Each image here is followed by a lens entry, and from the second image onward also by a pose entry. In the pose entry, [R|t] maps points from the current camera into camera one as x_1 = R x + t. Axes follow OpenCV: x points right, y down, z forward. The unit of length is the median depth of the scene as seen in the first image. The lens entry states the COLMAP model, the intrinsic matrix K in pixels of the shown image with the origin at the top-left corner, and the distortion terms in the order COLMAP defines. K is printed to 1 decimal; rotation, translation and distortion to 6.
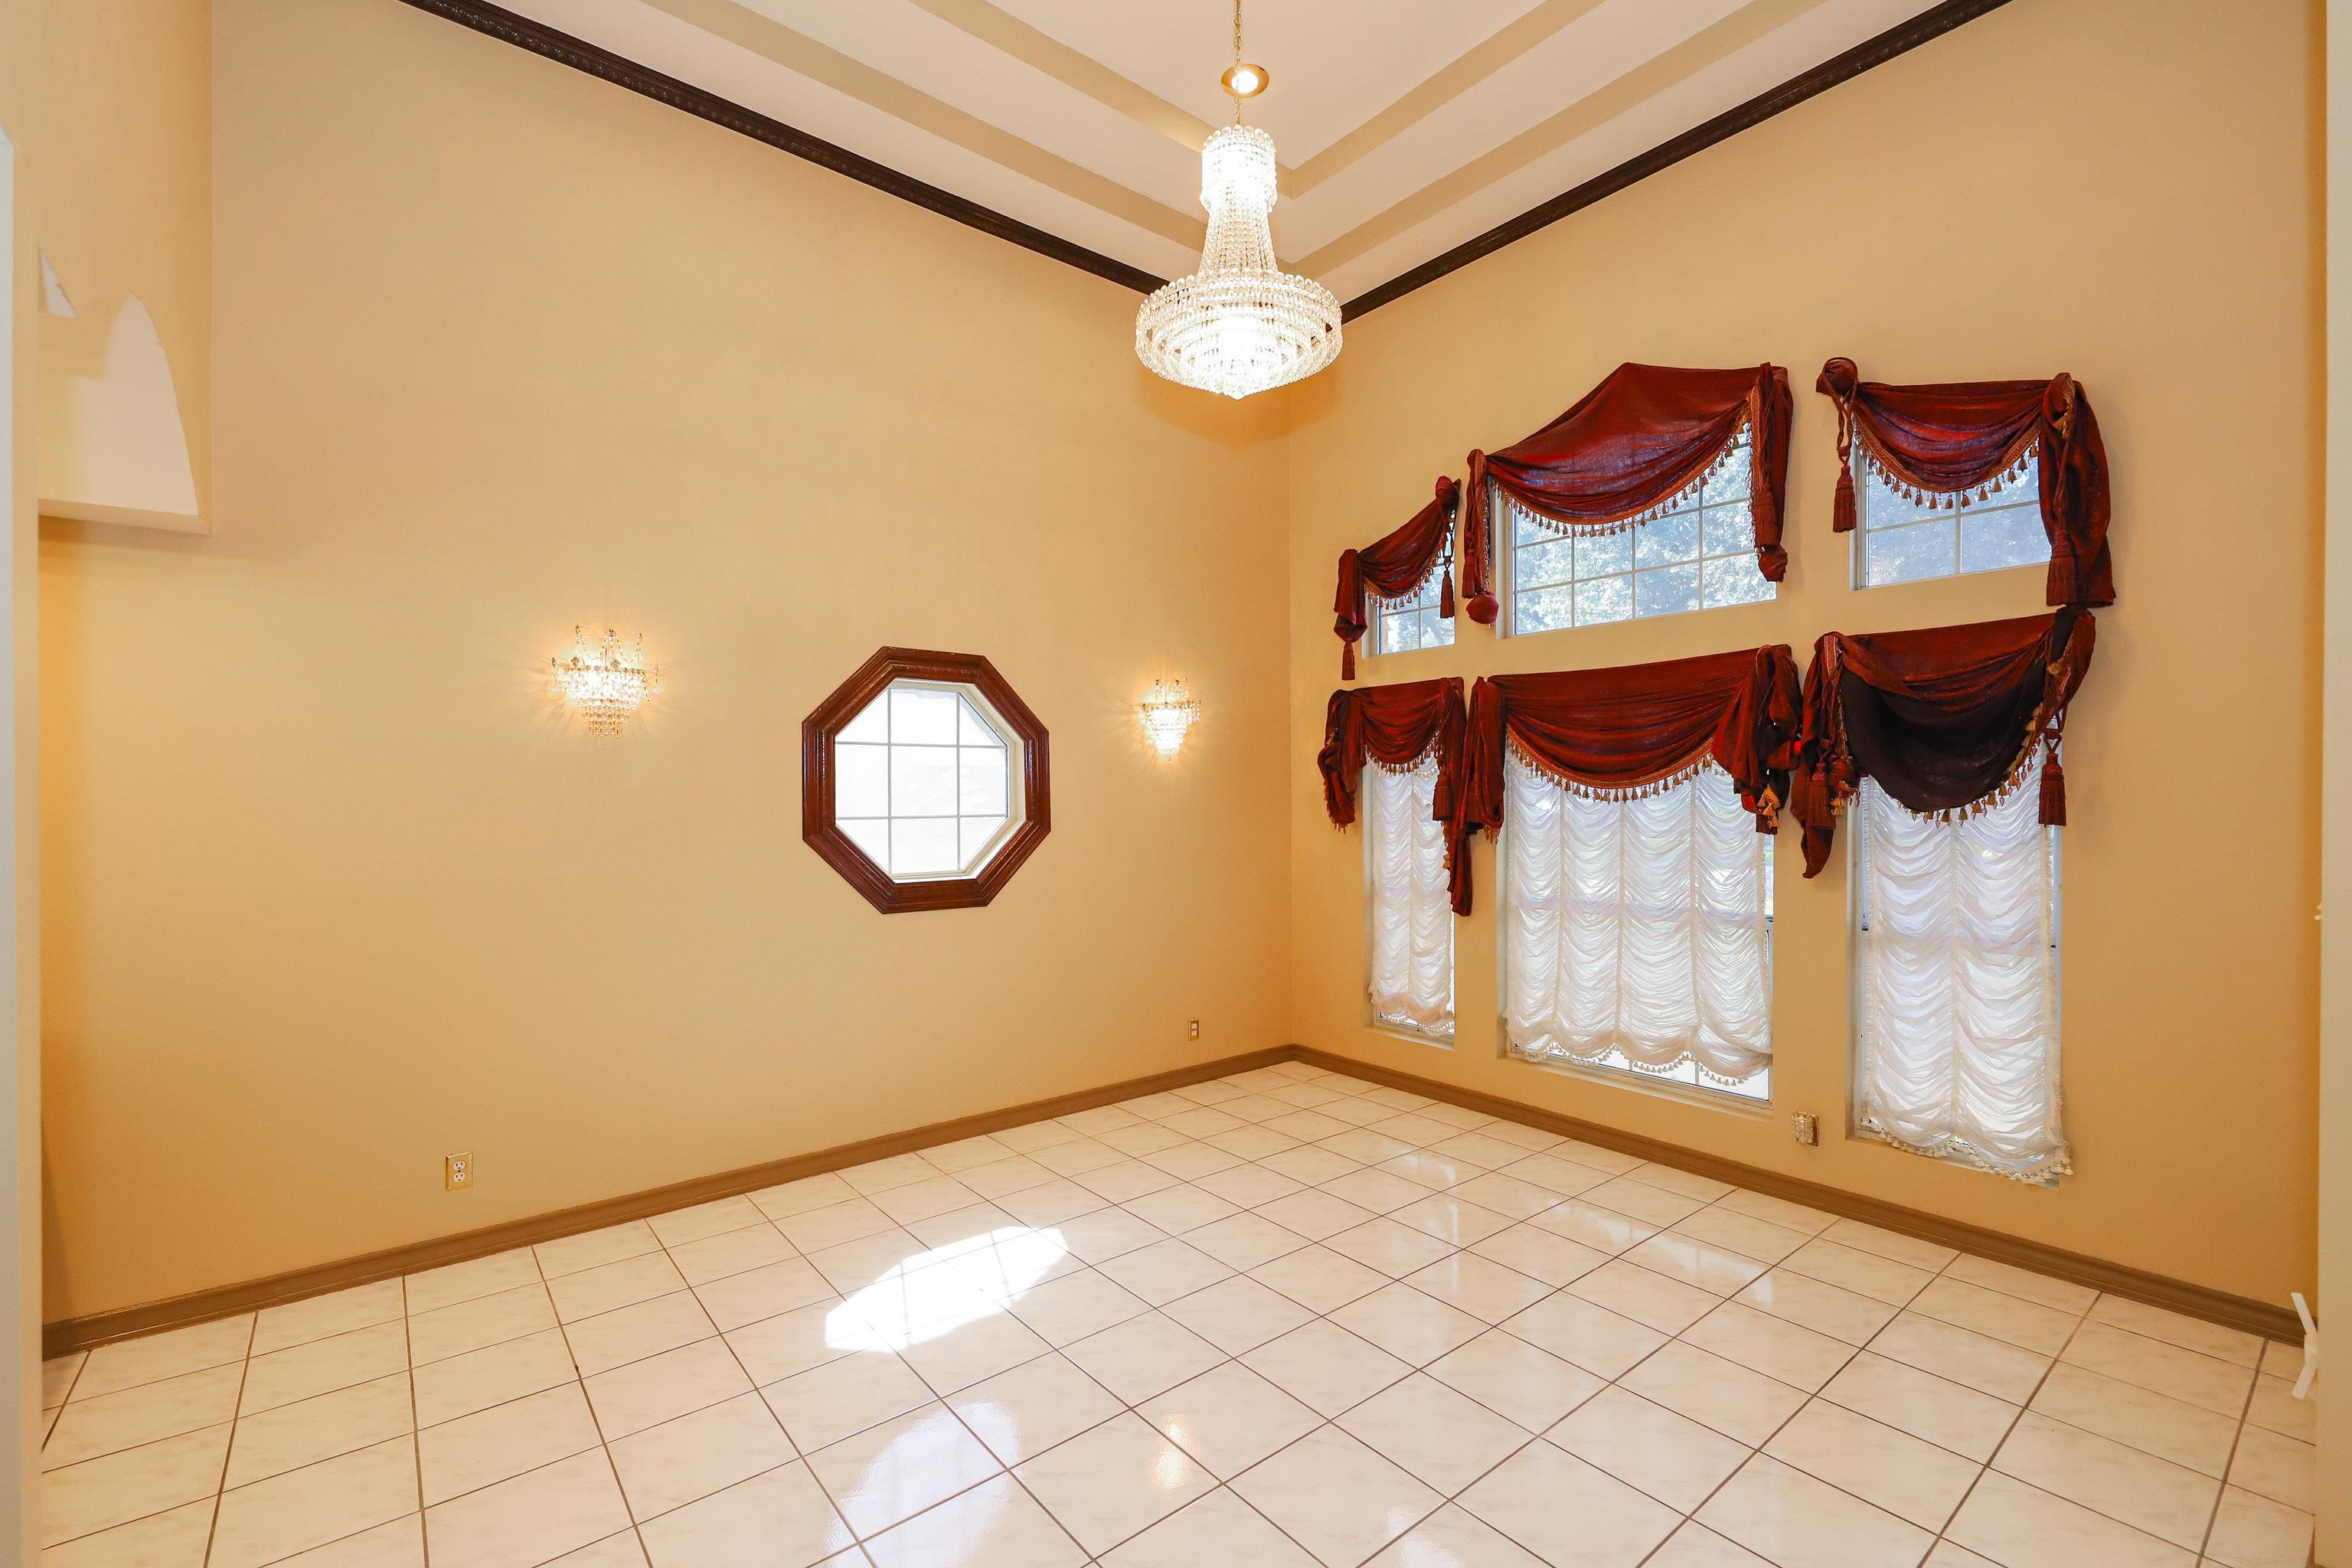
lens RADIAL K [[988.6, 0, 1176.0], [0, 988.6, 784.0], [0, 0, 1]] dist [0.000610, -0.000230]
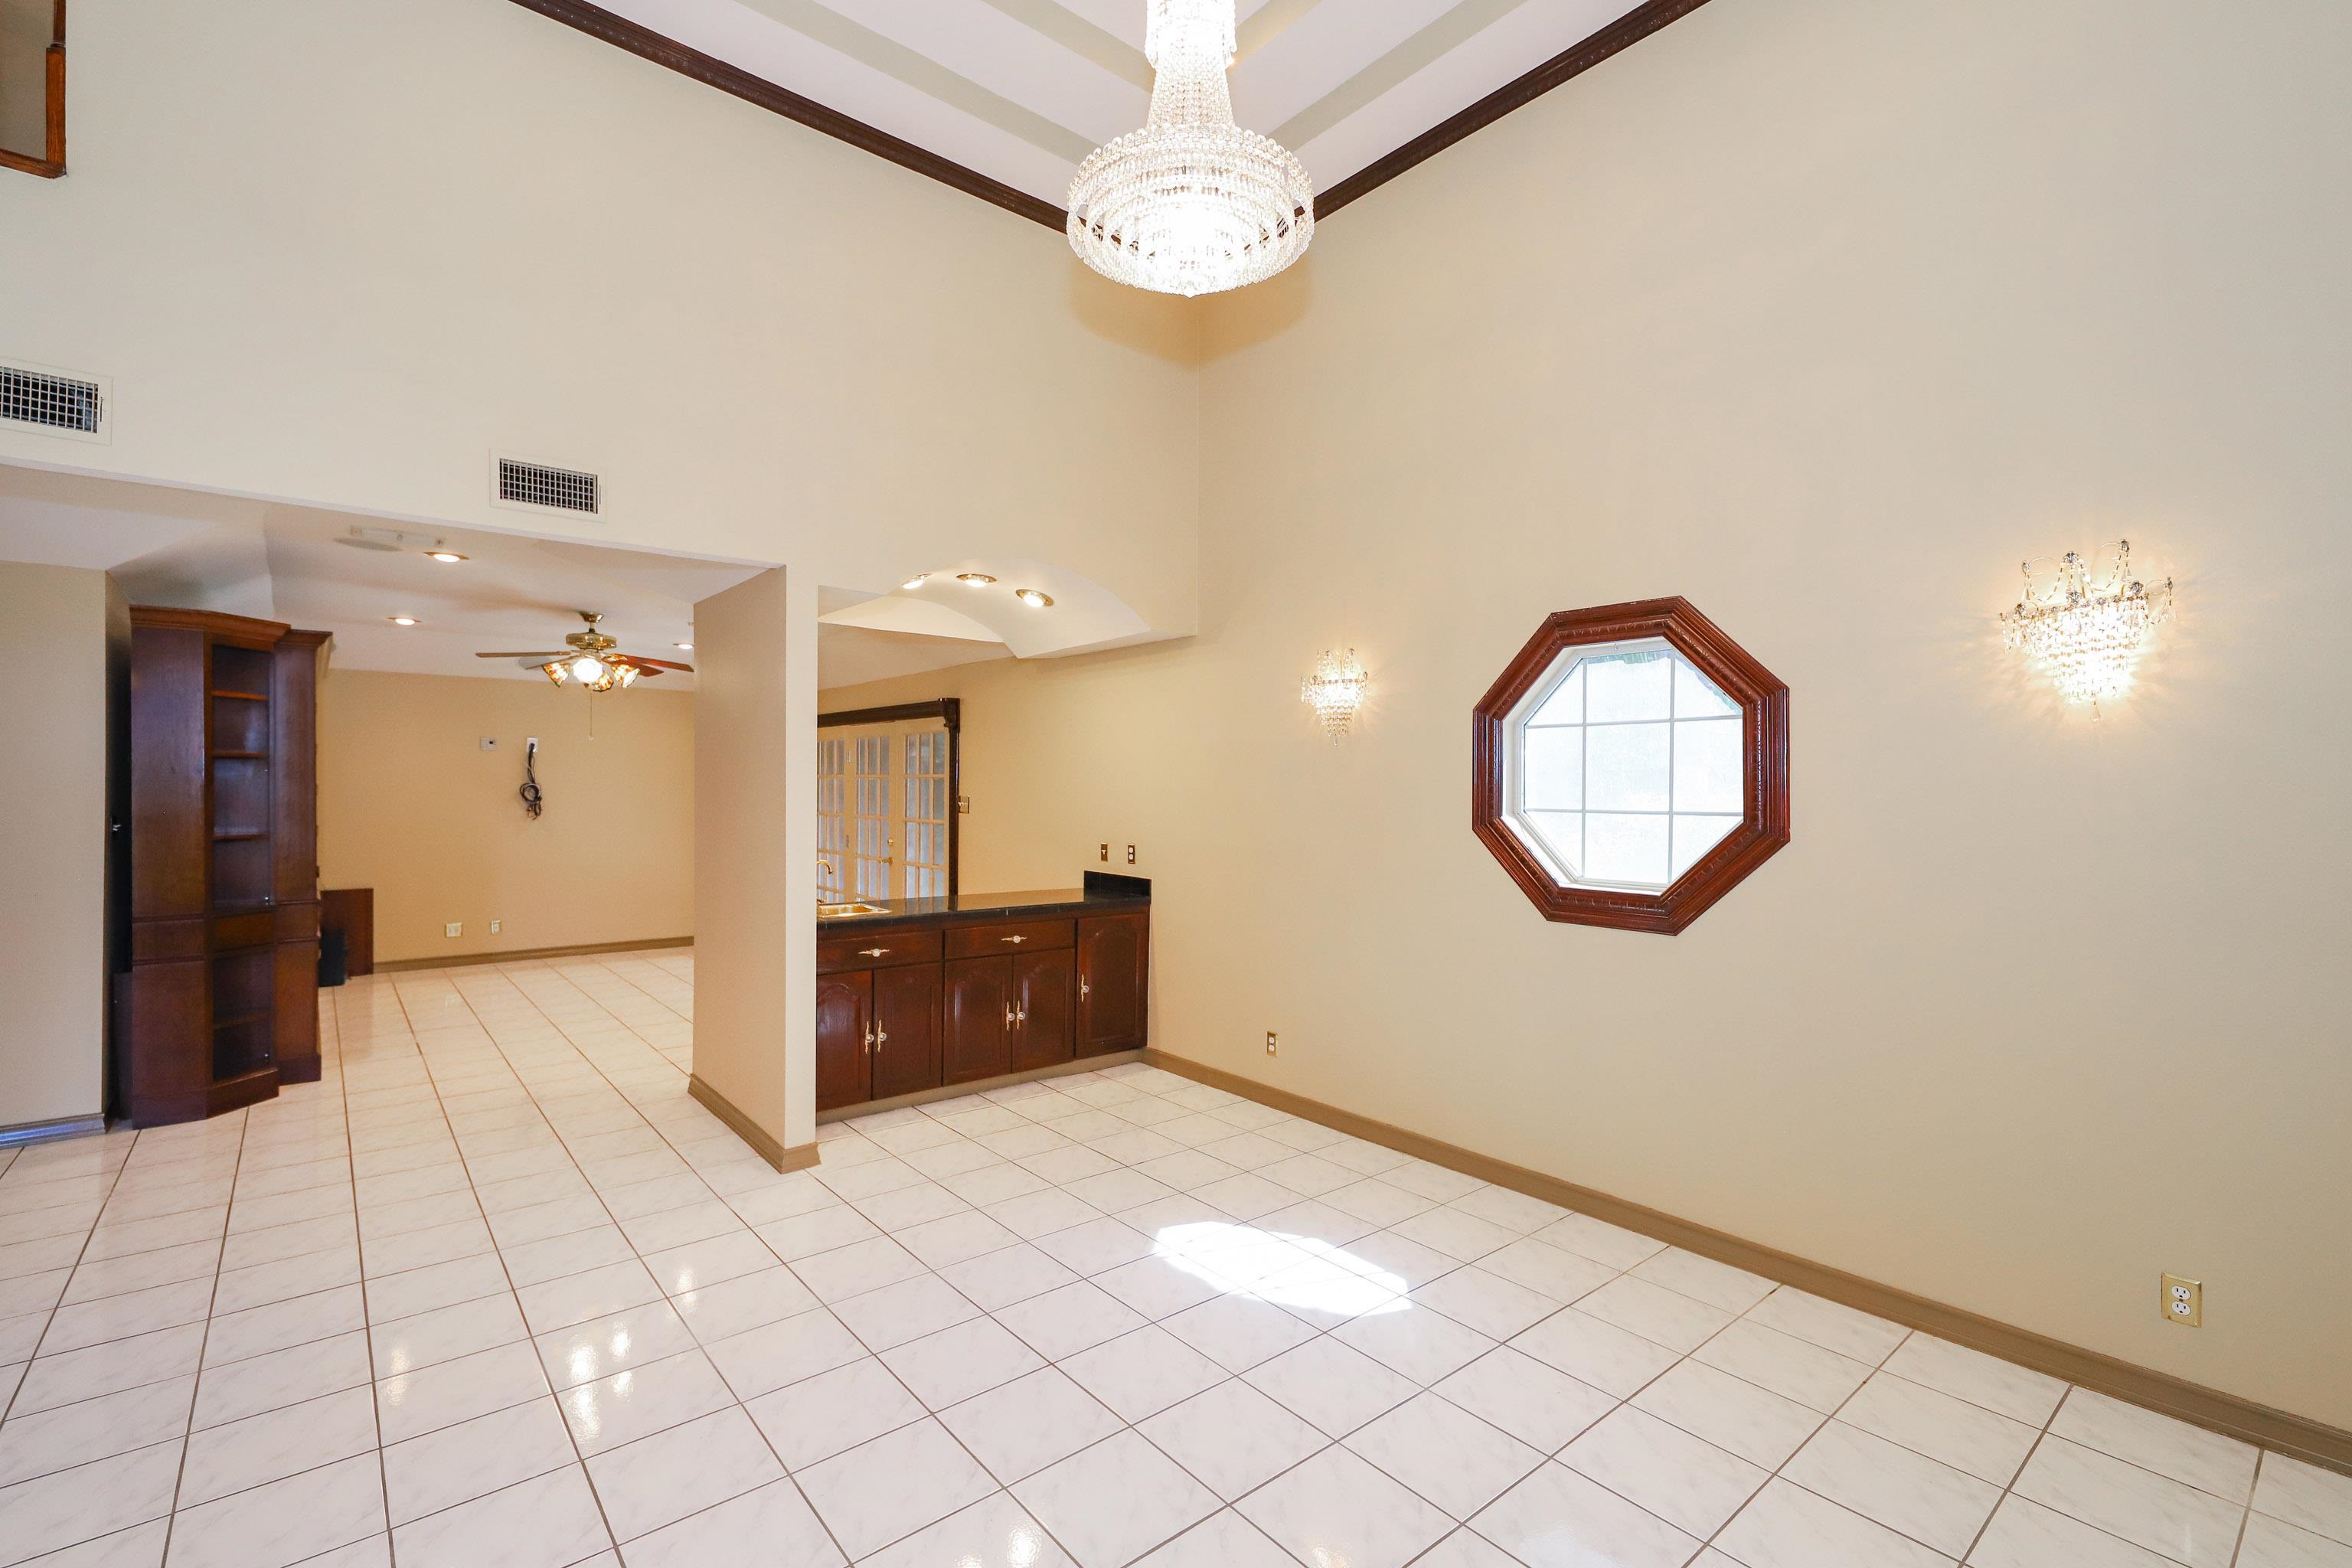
lens RADIAL K [[1043.5, 0, 1178.8], [0, 1043.5, 796.4], [0, 0, 1]] dist [0.033721, 0.000121]
pose [[0.022829, 0.010095, -0.999688, 0.634554], [0.000613, 0.999949, 0.010112, 0.012445], [0.999739, -0.000844, 0.022822, 0.665370]]
